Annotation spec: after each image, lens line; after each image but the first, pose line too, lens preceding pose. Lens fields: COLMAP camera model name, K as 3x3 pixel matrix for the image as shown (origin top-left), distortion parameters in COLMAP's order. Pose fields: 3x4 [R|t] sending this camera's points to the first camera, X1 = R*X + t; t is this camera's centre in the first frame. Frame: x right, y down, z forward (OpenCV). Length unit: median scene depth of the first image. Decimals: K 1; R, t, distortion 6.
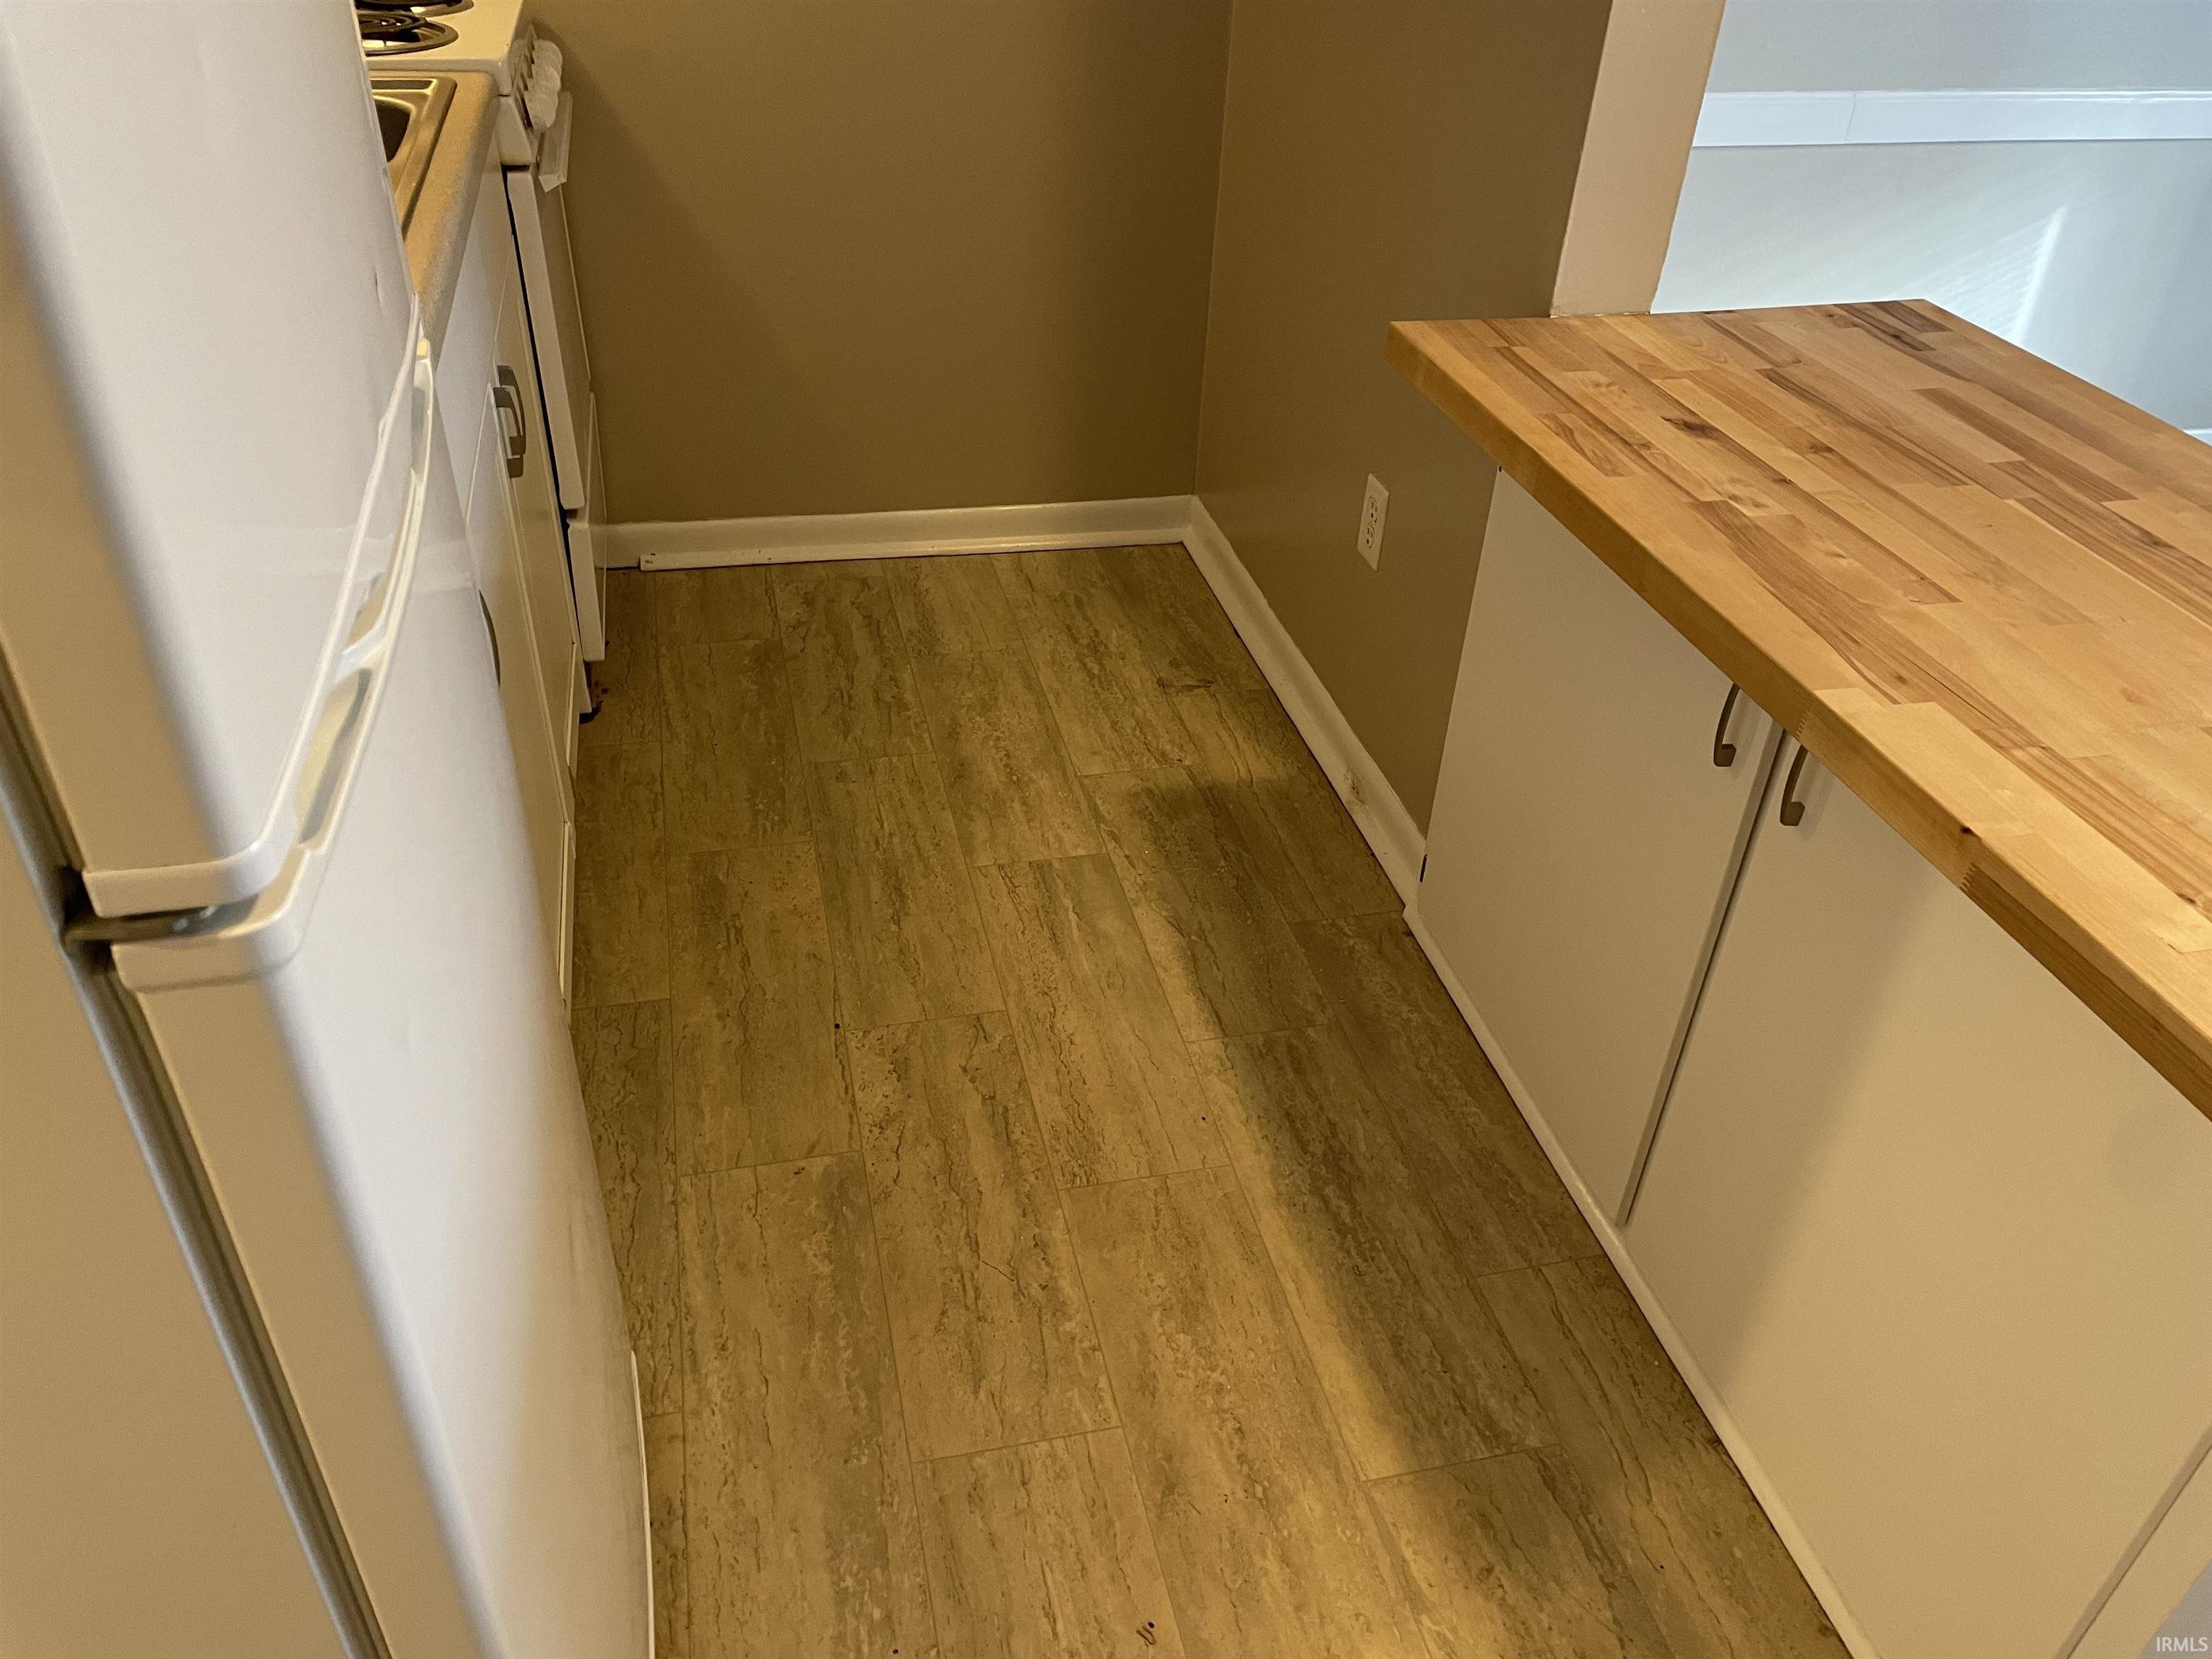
lens RADIAL K [[1656.3, 0, 1106.0], [0, 1656.3, 829.5], [0, 0, 1]] dist [0.102743, -0.153599]
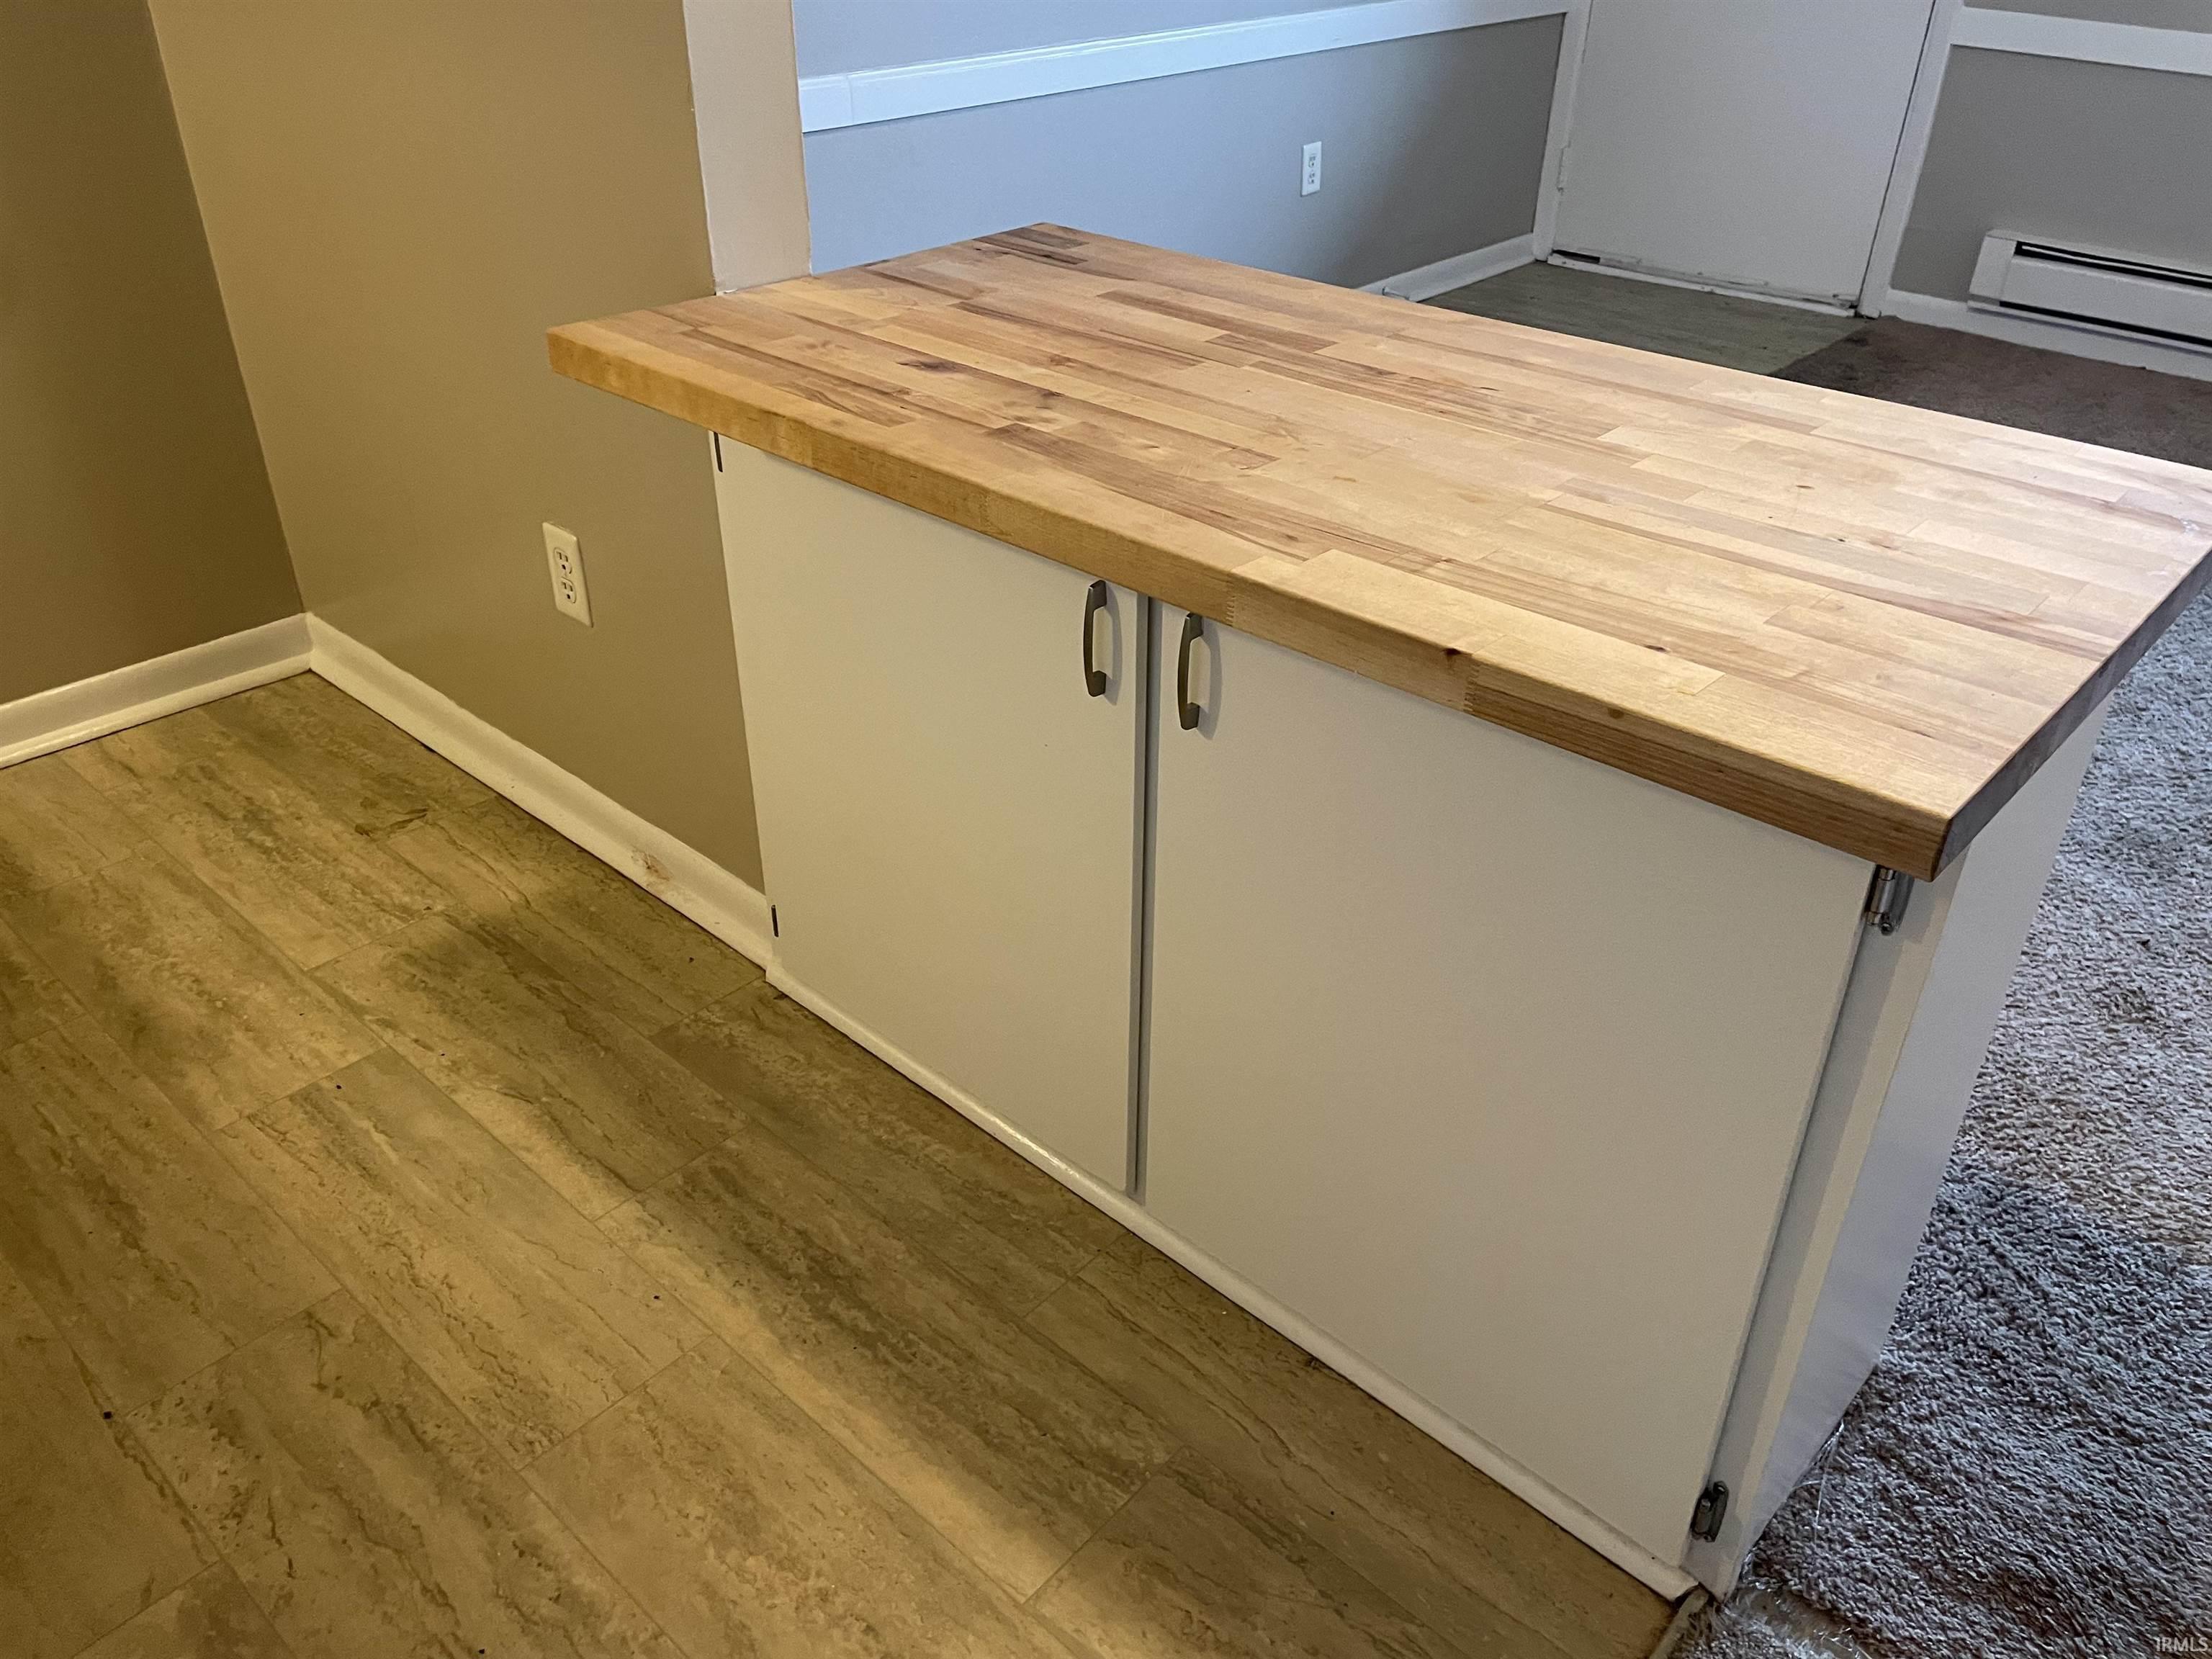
lens RADIAL K [[1649.9, 0, 1115.0], [0, 1649.9, 799.9], [0, 0, 1]] dist [0.081205, -0.095142]
pose [[0.821623, -0.318102, 0.473019, -0.064172], [0.340555, 0.939365, 0.040180, -0.012167], [-0.457119, 0.128076, 0.880135, 0.135904]]
